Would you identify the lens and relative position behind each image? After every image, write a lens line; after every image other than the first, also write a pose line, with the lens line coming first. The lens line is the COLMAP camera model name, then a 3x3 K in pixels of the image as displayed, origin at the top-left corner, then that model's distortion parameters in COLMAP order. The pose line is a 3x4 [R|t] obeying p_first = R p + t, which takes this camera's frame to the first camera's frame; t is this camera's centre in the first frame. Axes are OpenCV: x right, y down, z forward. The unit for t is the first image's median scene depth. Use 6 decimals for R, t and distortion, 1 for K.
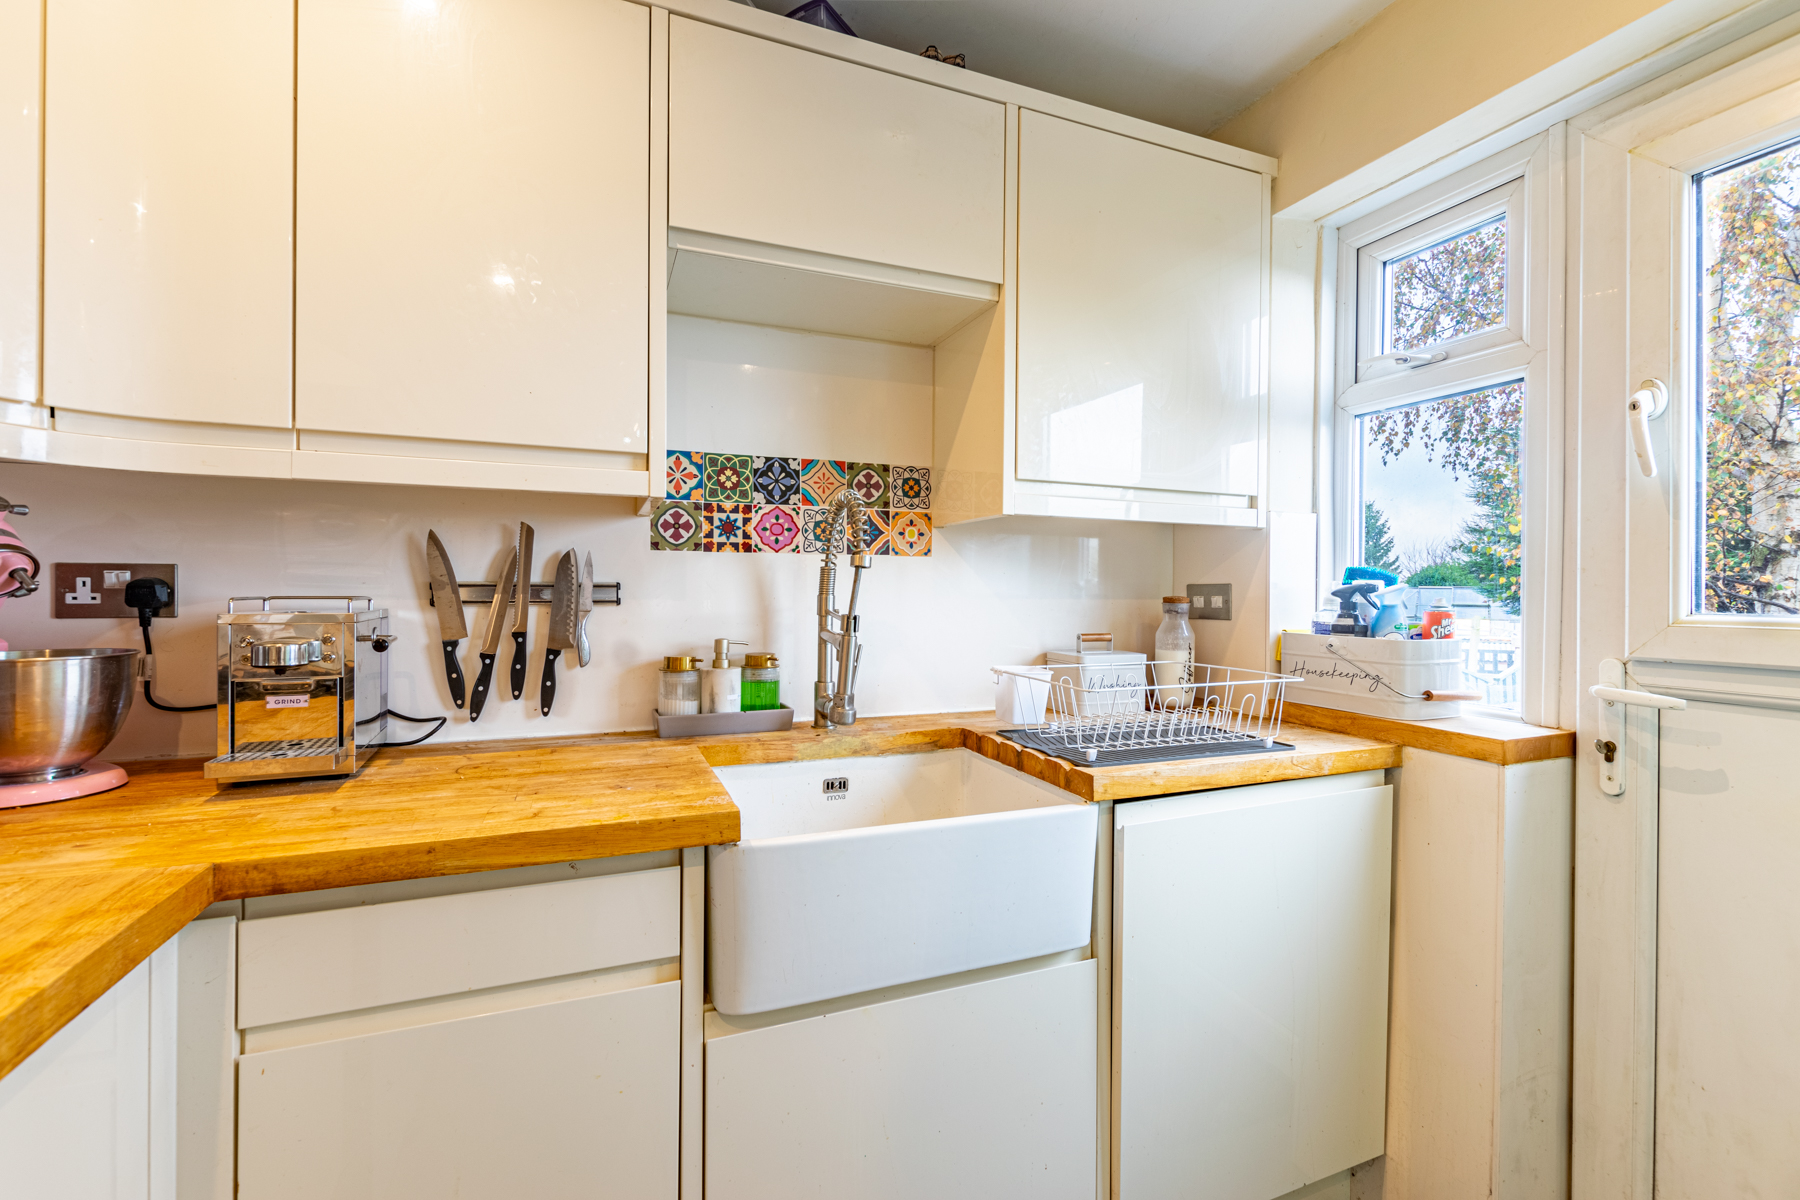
lens RADIAL K [[774.0, 0, 902.1], [0, 774.0, 592.8], [0, 0, 1]] dist [0.001598, -0.000308]
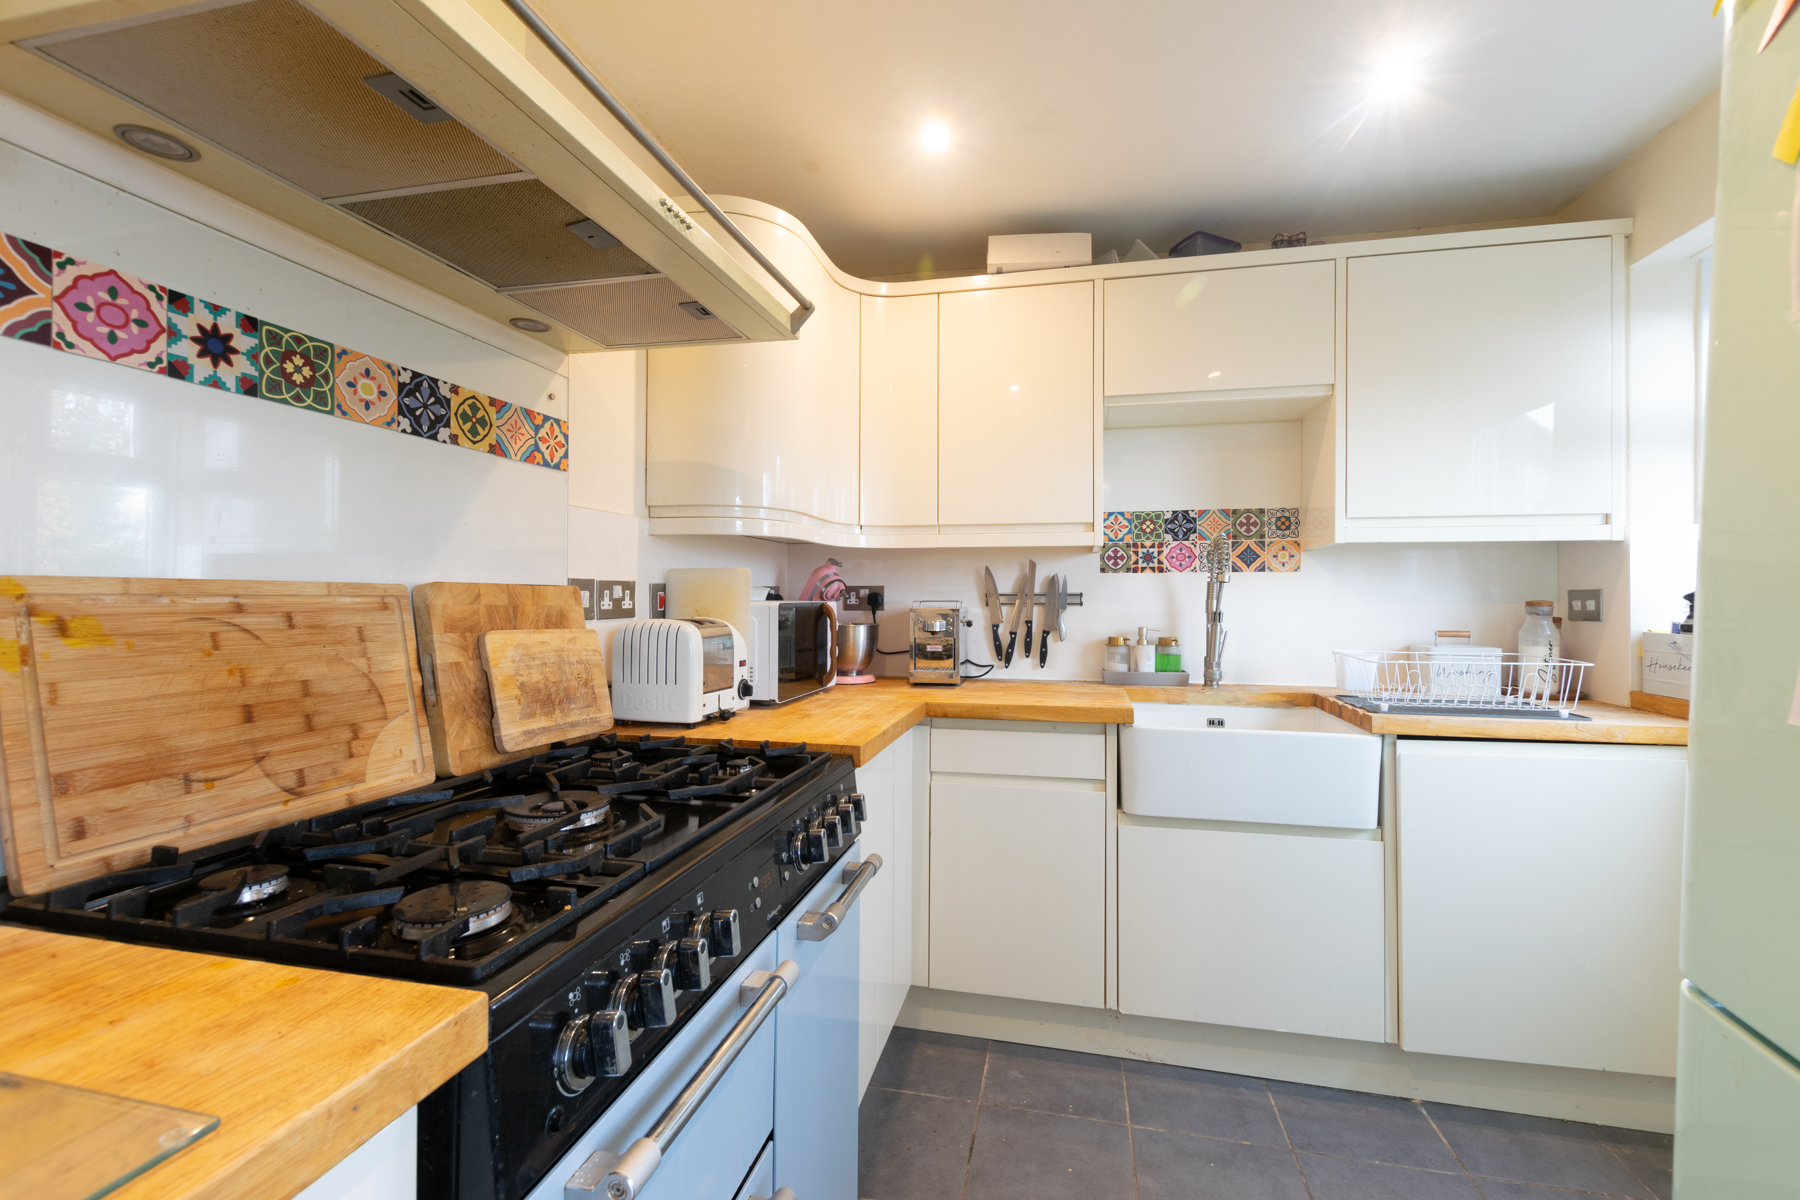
lens RADIAL K [[774.0, 0, 902.1], [0, 774.0, 592.8], [0, 0, 1]] dist [0.001598, -0.000308]
pose [[0.819583, -0.007446, -0.572912, 0.279290], [0.001095, 0.999934, -0.011430, 0.005993], [0.572960, 0.008740, 0.819537, -0.607700]]
